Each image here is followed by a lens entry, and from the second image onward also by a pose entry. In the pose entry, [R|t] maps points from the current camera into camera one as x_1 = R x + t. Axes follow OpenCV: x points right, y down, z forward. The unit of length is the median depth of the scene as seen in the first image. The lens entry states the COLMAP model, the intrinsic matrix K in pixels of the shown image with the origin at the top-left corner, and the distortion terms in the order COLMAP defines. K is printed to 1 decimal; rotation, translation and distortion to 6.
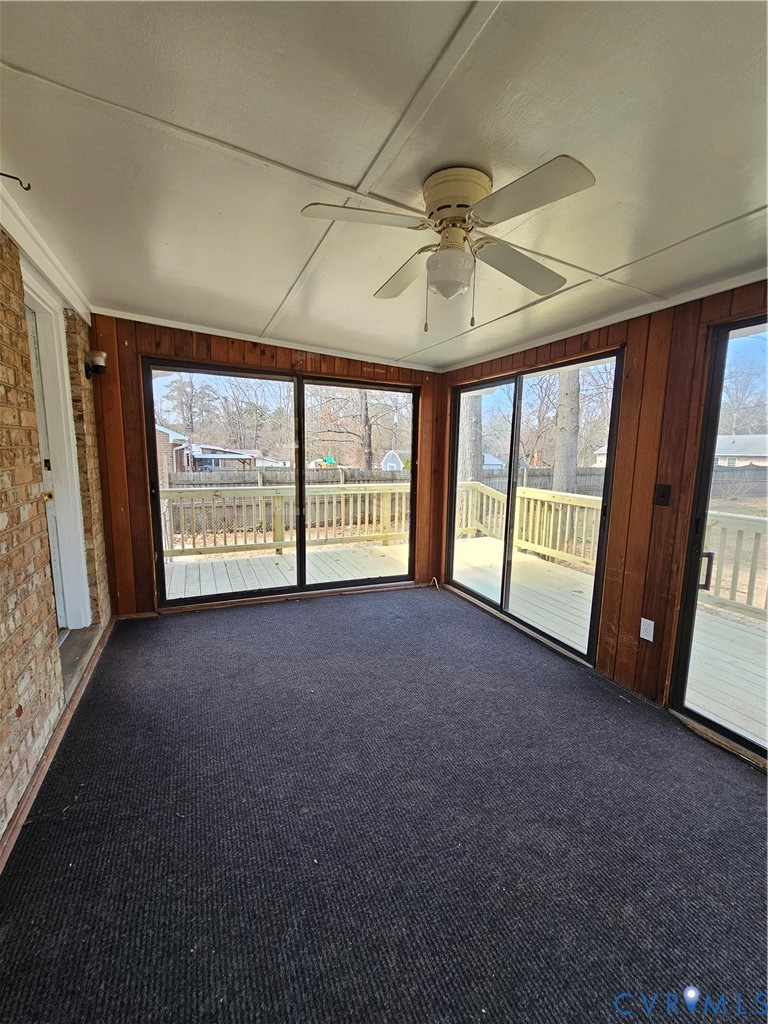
lens RADIAL K [[421.3, 0, 381.1], [0, 421.3, 512.1], [0, 0, 1]] dist [-0.004580, 0.000289]
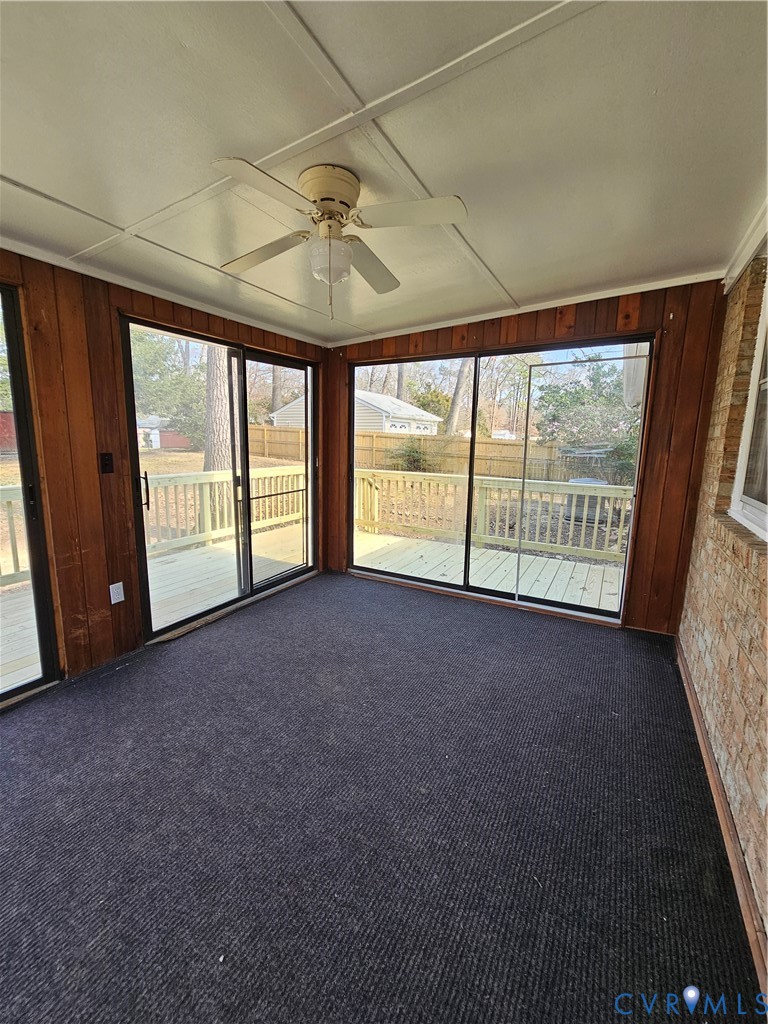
lens RADIAL K [[421.3, 0, 381.1], [0, 421.3, 508.5], [0, 0, 1]] dist [-0.004580, 0.000289]
pose [[-0.608571, -0.151180, 0.778965, -0.586995], [0.088475, 0.962633, 0.255948, -0.140483], [-0.788552, 0.224681, -0.572455, 1.110094]]
